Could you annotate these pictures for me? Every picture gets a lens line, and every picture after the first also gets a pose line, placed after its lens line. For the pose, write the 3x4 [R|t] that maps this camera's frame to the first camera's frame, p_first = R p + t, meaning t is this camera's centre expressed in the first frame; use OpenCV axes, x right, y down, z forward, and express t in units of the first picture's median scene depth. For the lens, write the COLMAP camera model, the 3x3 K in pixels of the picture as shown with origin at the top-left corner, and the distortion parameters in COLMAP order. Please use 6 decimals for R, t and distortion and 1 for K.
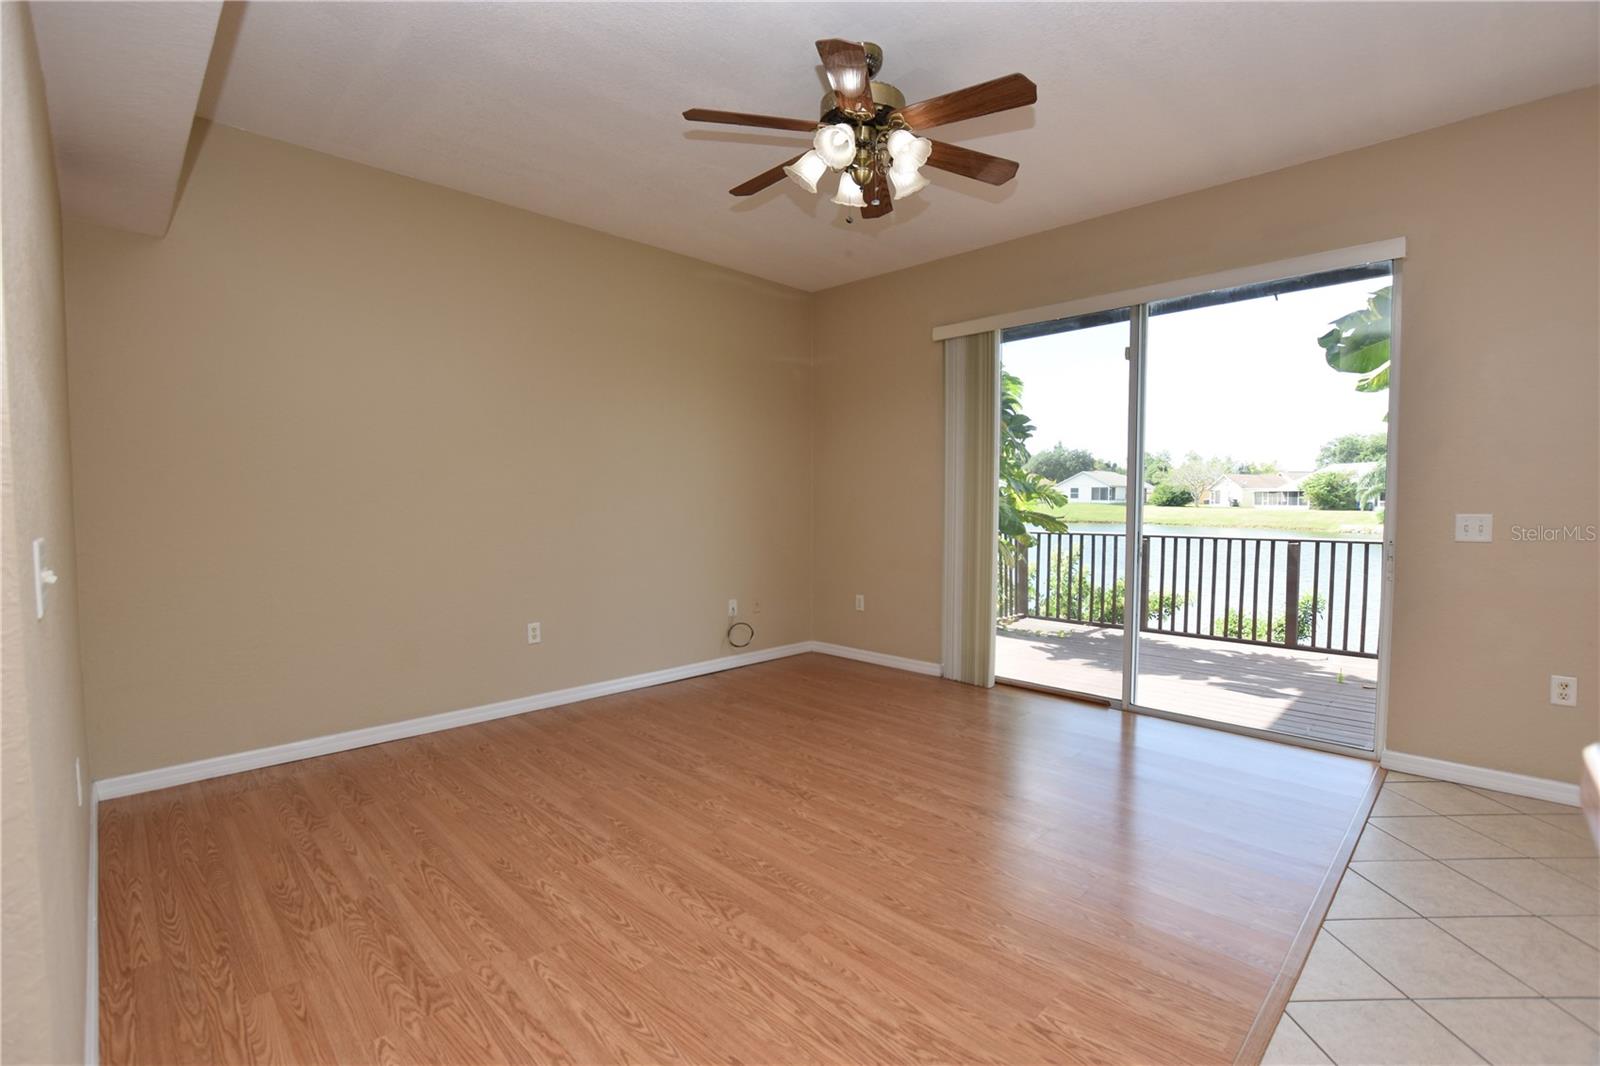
lens RADIAL K [[716.1, 0, 793.0], [0, 716.1, 532.2], [0, 0, 1]] dist [-0.027321, 0.001141]
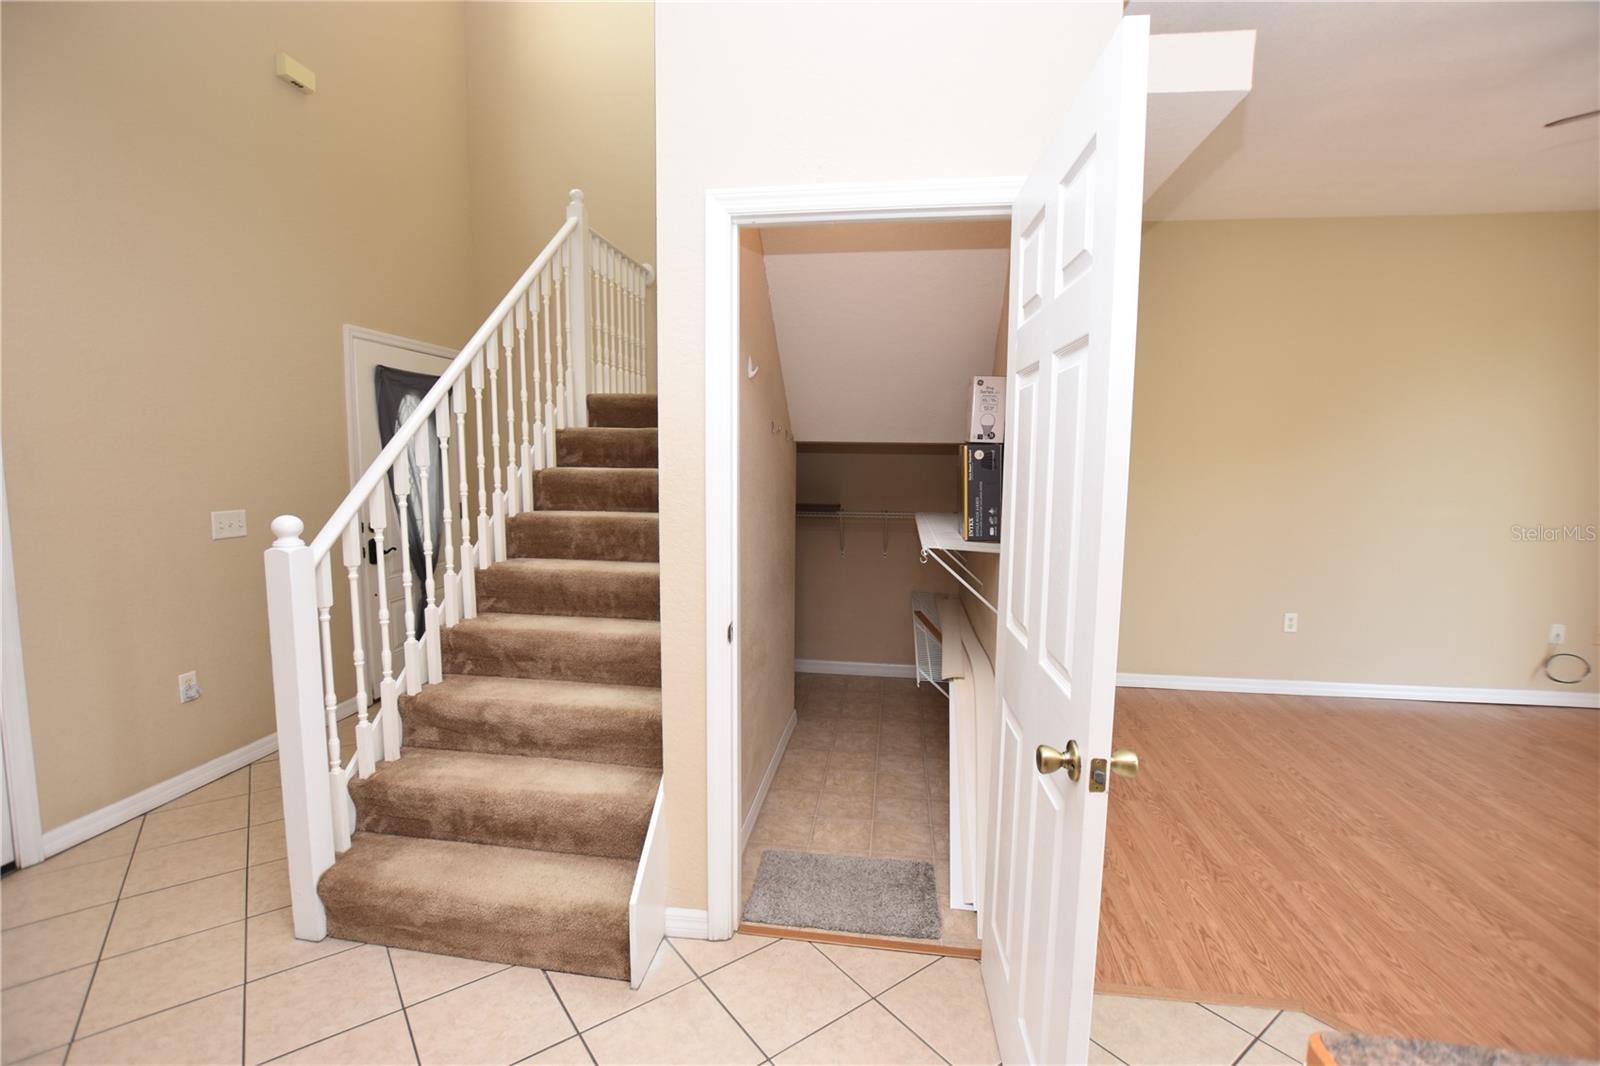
lens RADIAL K [[712.8, 0, 794.9], [0, 712.8, 535.4], [0, 0, 1]] dist [-0.035511, 0.007827]
pose [[0.598750, 0.089259, -0.795947, 0.019855], [-0.046020, 0.995963, 0.077072, -0.043837], [0.799613, -0.009518, 0.600441, -0.271701]]
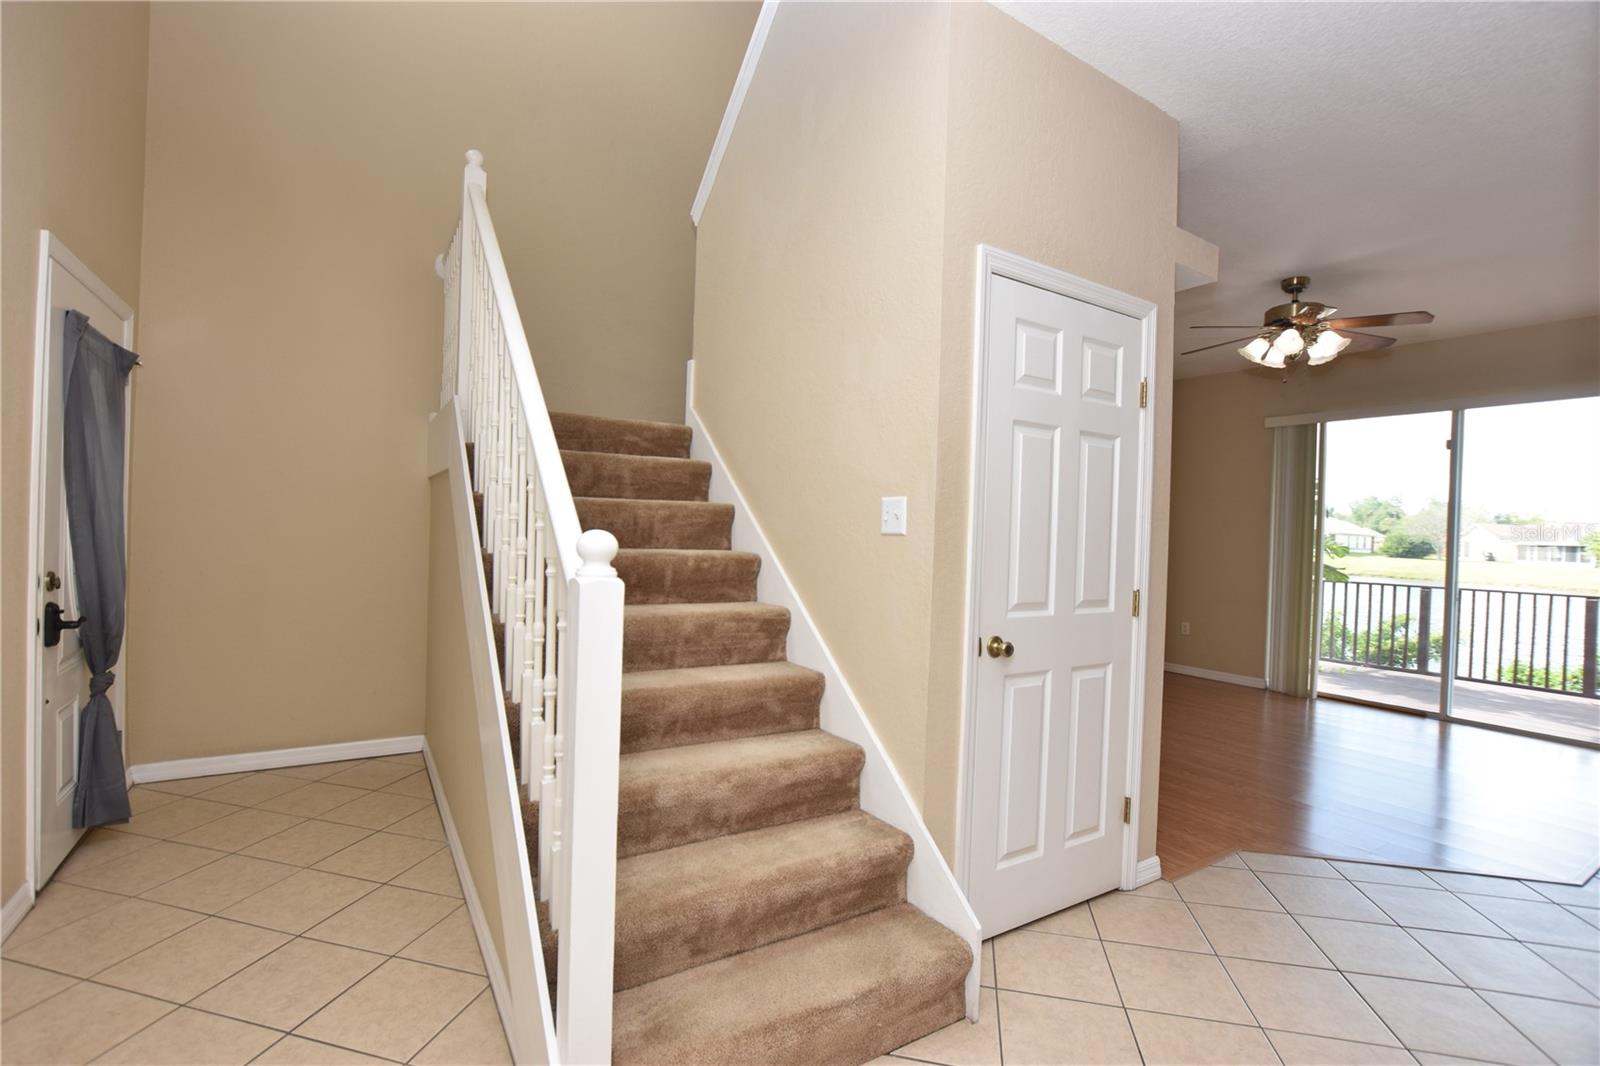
lens RADIAL K [[712.8, 0, 794.9], [0, 712.8, 535.4], [0, 0, 1]] dist [-0.035511, 0.007827]
pose [[0.973665, 0.033636, -0.225488, -0.502824], [-0.043022, 0.998395, -0.036838, 0.015341], [0.223887, 0.045569, 0.973549, -0.624768]]
